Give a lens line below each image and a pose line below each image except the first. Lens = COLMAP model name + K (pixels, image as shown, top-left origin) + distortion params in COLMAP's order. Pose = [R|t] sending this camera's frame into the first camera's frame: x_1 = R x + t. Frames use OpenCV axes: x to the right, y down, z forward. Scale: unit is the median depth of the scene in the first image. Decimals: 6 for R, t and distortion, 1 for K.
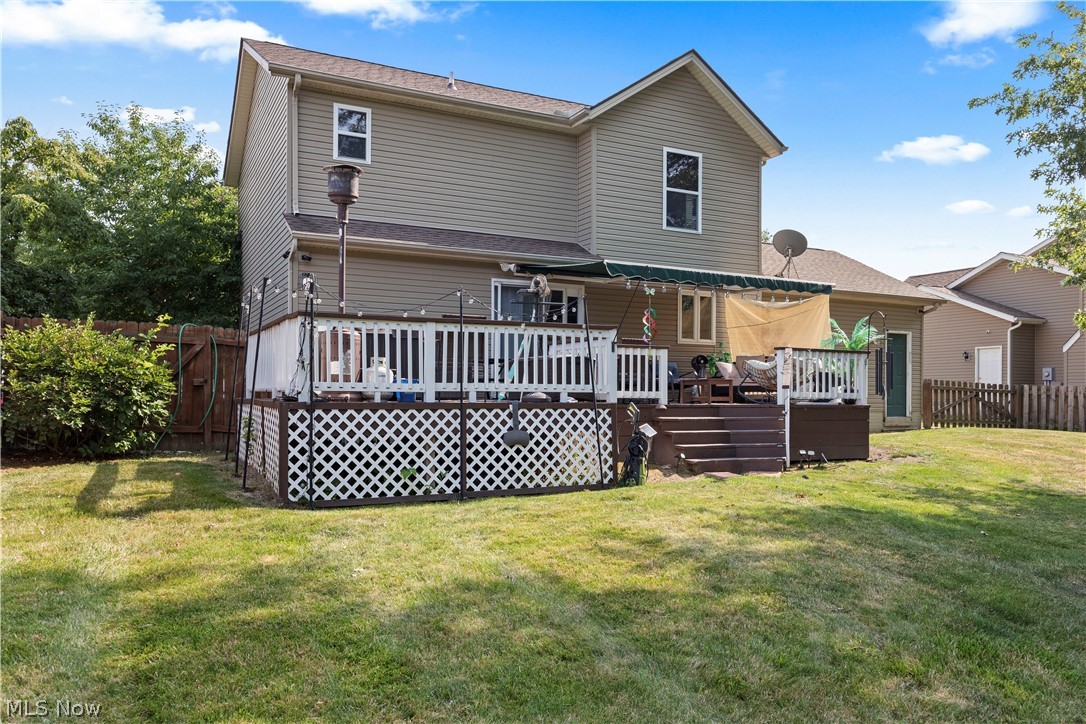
lens RADIAL K [[780.5, 0, 542.2], [0, 780.5, 361.5], [0, 0, 1]] dist [-0.009322, -0.002851]
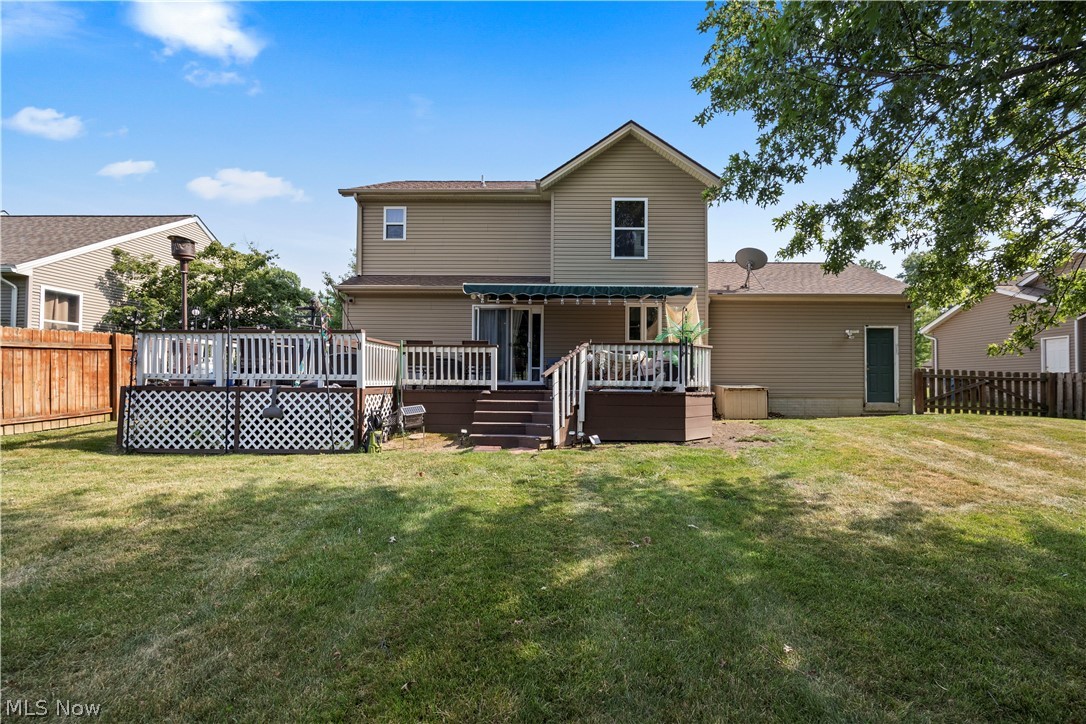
lens RADIAL K [[459.6, 0, 543.4], [0, 459.6, 354.2], [0, 0, 1]] dist [-0.025106, 0.000535]
pose [[0.893941, -0.029958, -0.447183, 0.645231], [0.019209, 0.999408, -0.028553, 0.021677], [0.447773, 0.016935, 0.893987, 0.406993]]
